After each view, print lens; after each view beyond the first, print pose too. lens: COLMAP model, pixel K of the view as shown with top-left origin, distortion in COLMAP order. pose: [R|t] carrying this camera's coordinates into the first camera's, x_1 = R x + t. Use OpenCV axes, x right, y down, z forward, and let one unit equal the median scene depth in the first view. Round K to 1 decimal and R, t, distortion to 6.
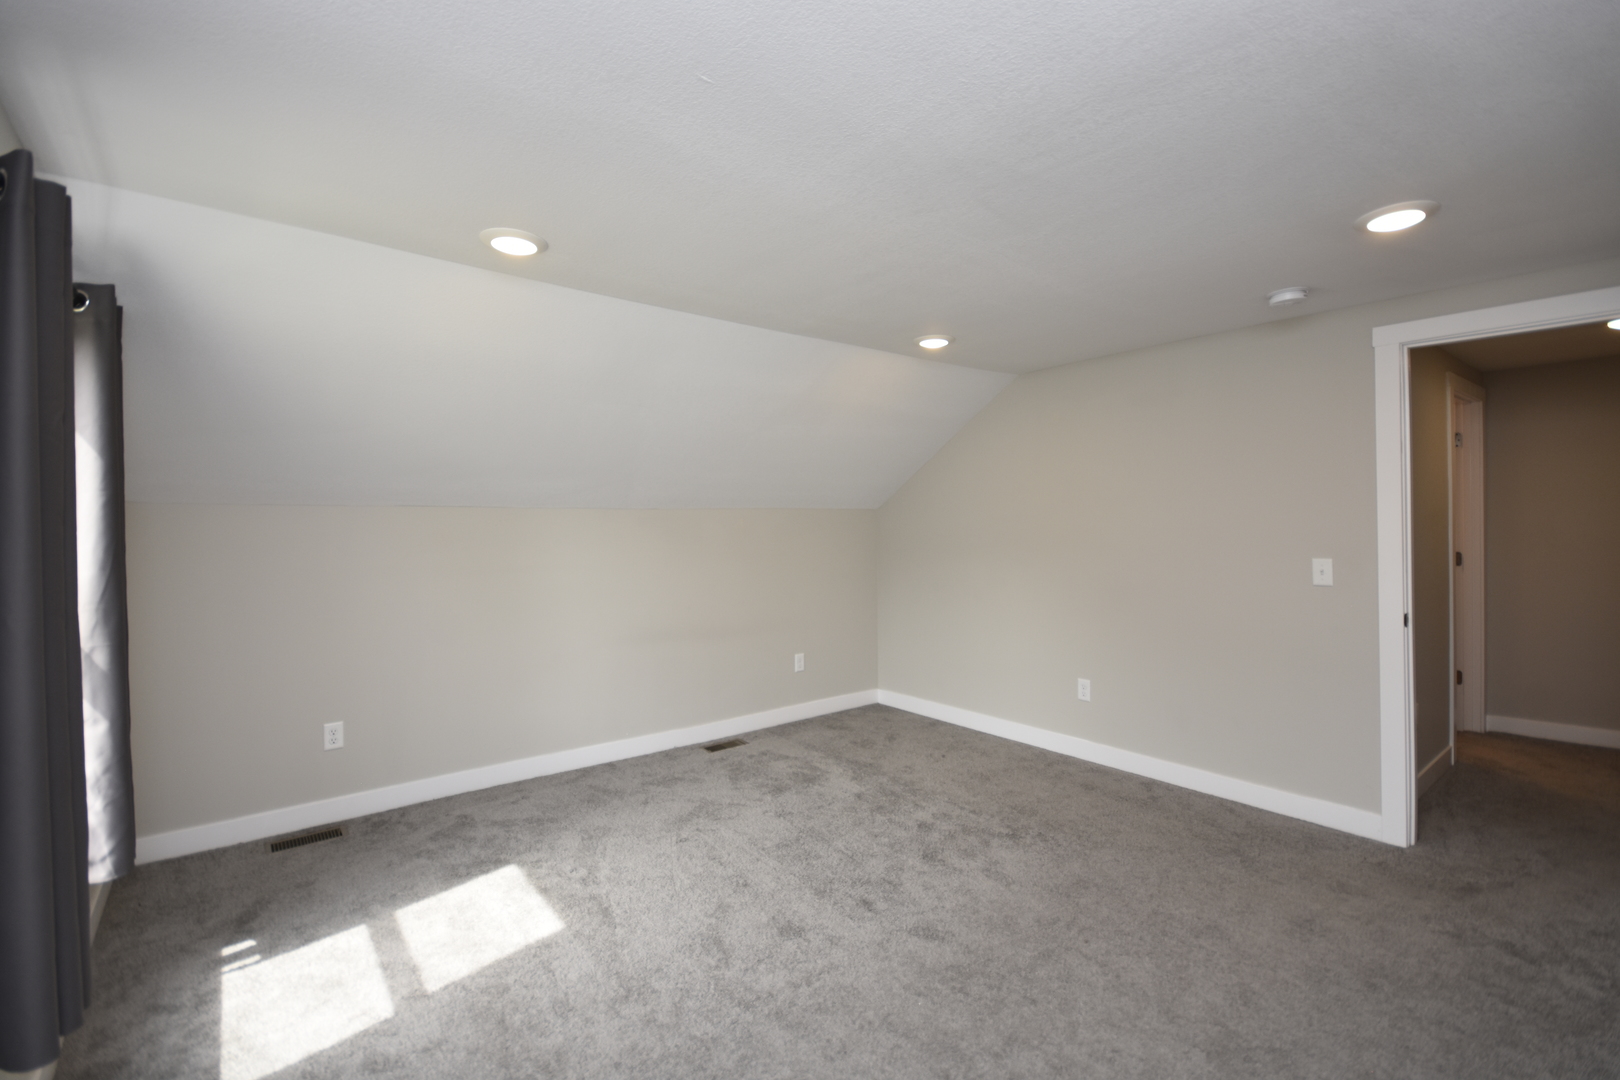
lens RADIAL K [[702.9, 0, 812.6], [0, 702.9, 526.0], [0, 0, 1]] dist [-0.007584, -0.000847]
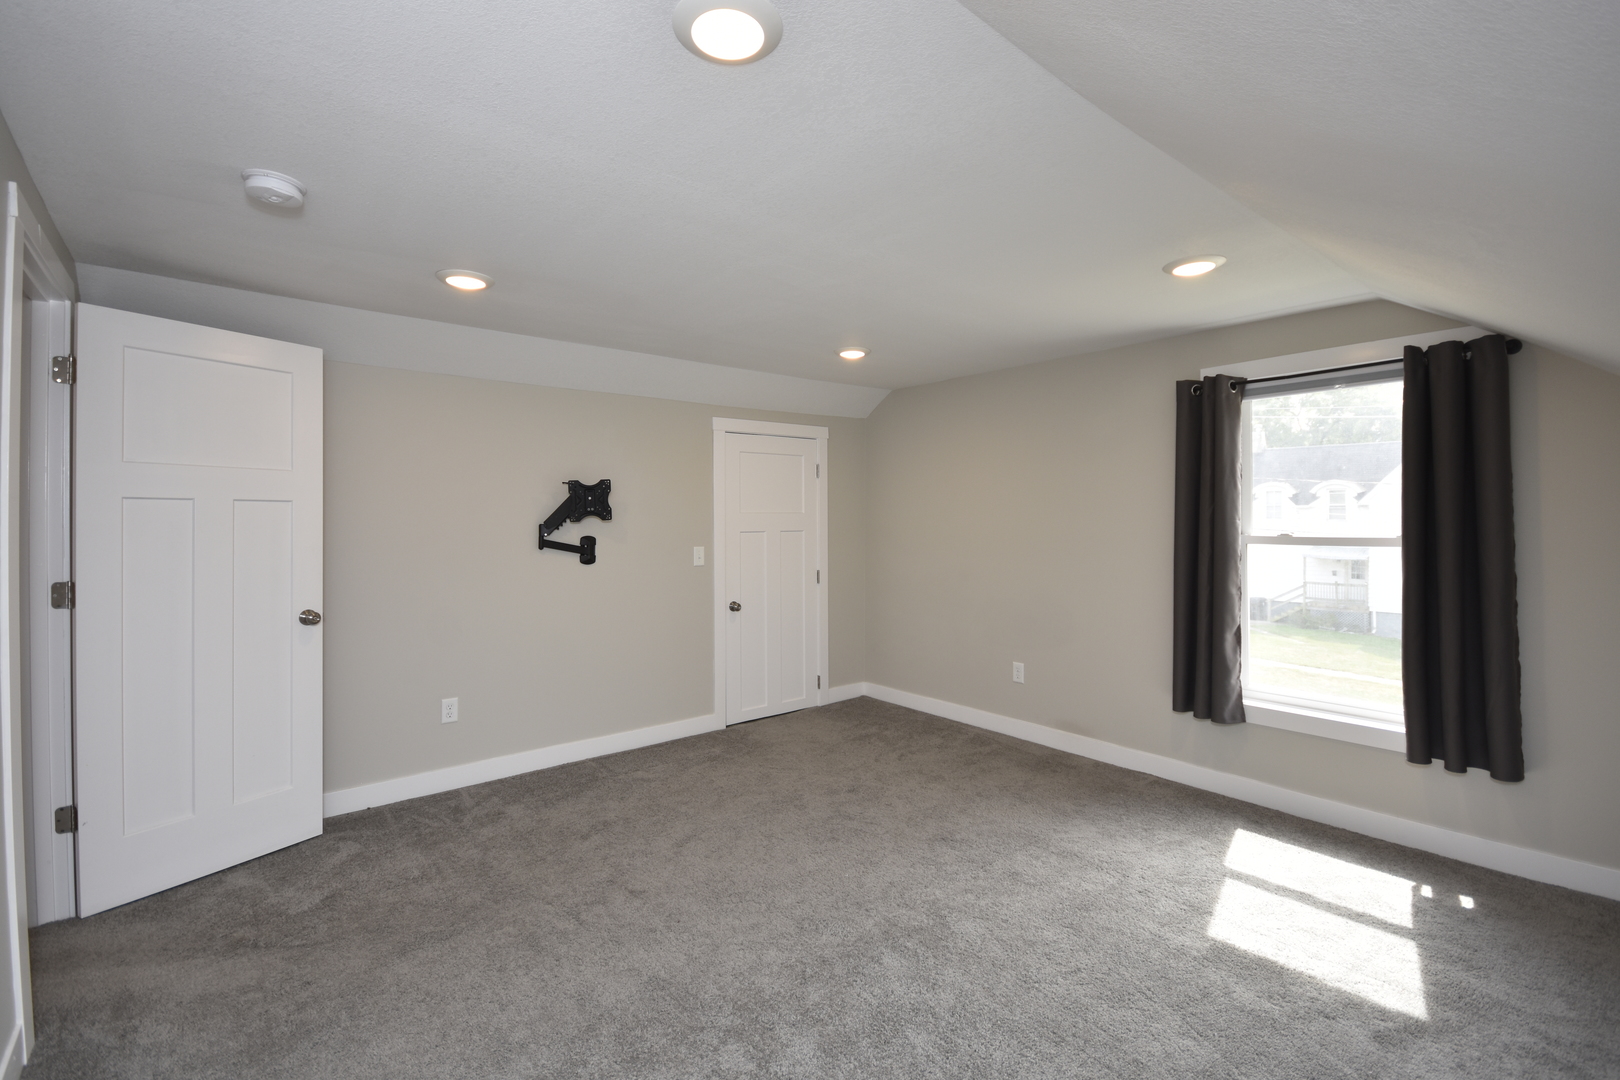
lens RADIAL K [[727.5, 0, 806.4], [0, 727.5, 515.2], [0, 0, 1]] dist [0.001273, -0.013077]
pose [[-0.999873, 0.001610, -0.015883, 0.179216], [0.001512, 0.999980, 0.006189, -0.003809], [0.015893, 0.006164, -0.999855, 1.707541]]
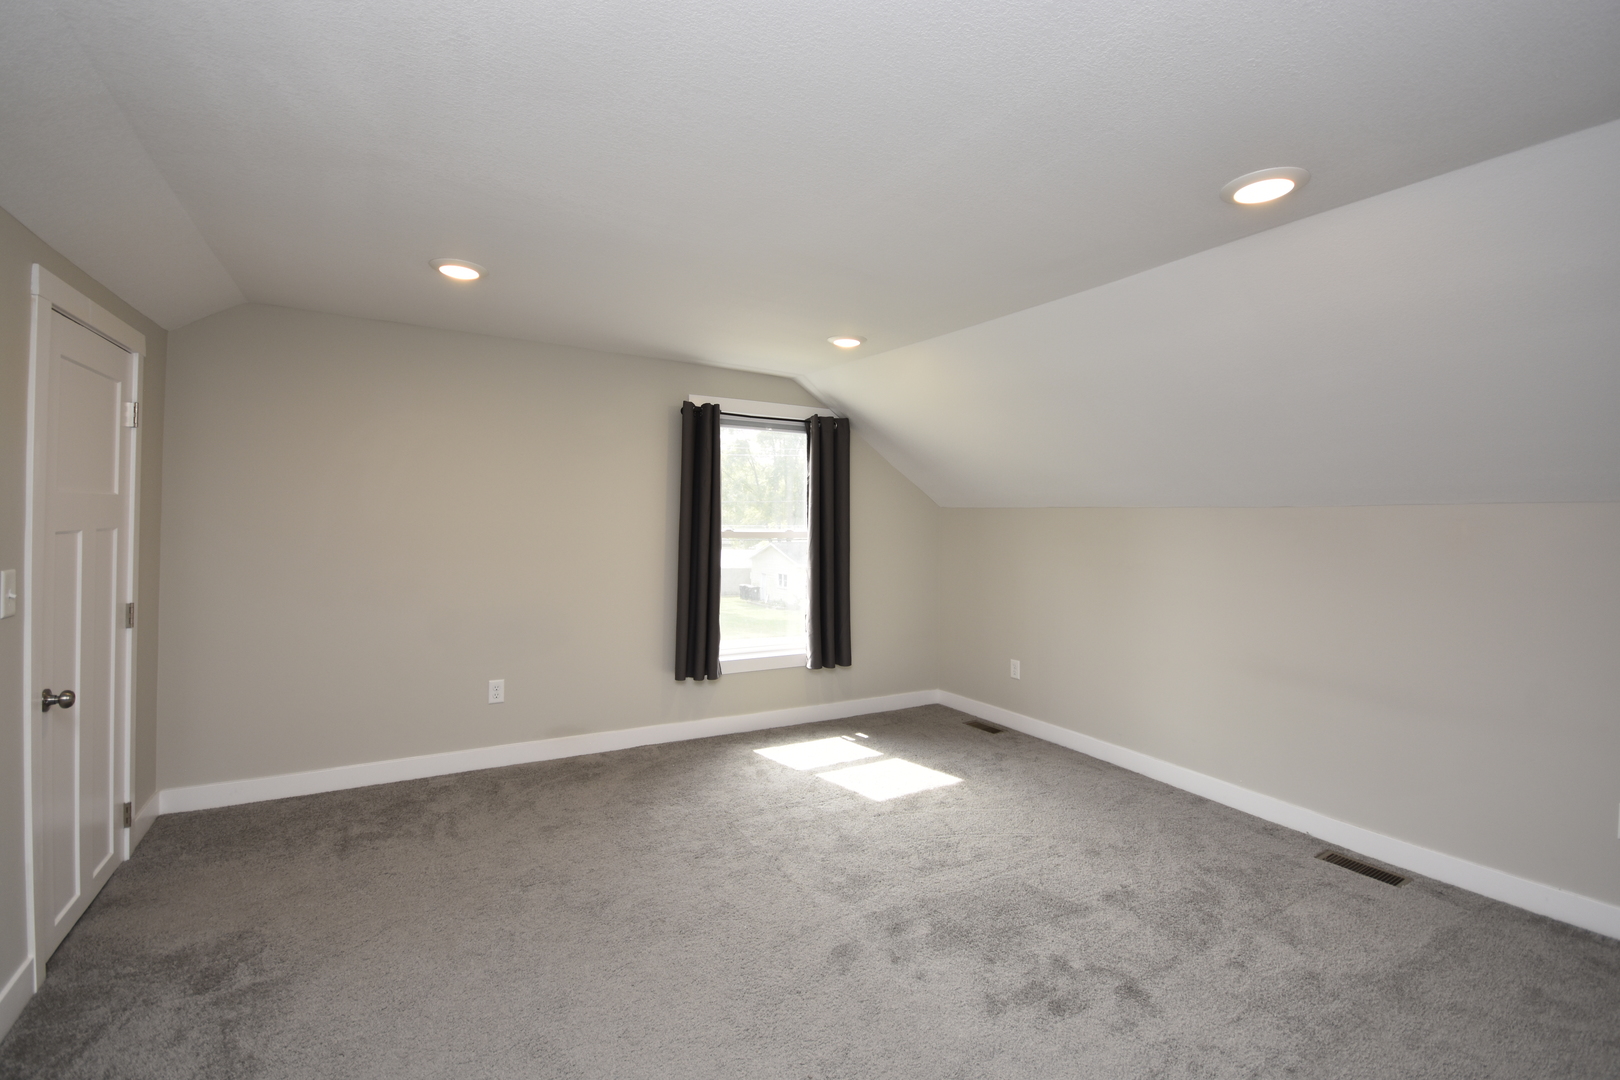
lens RADIAL K [[702.9, 0, 812.6], [0, 702.9, 526.0], [0, 0, 1]] dist [-0.007584, -0.000847]
pose [[-0.133243, 0.007760, -0.991053, 0.922363], [-0.027894, 0.999544, 0.011577, 0.002409], [0.990691, 0.029187, -0.132966, 0.901119]]
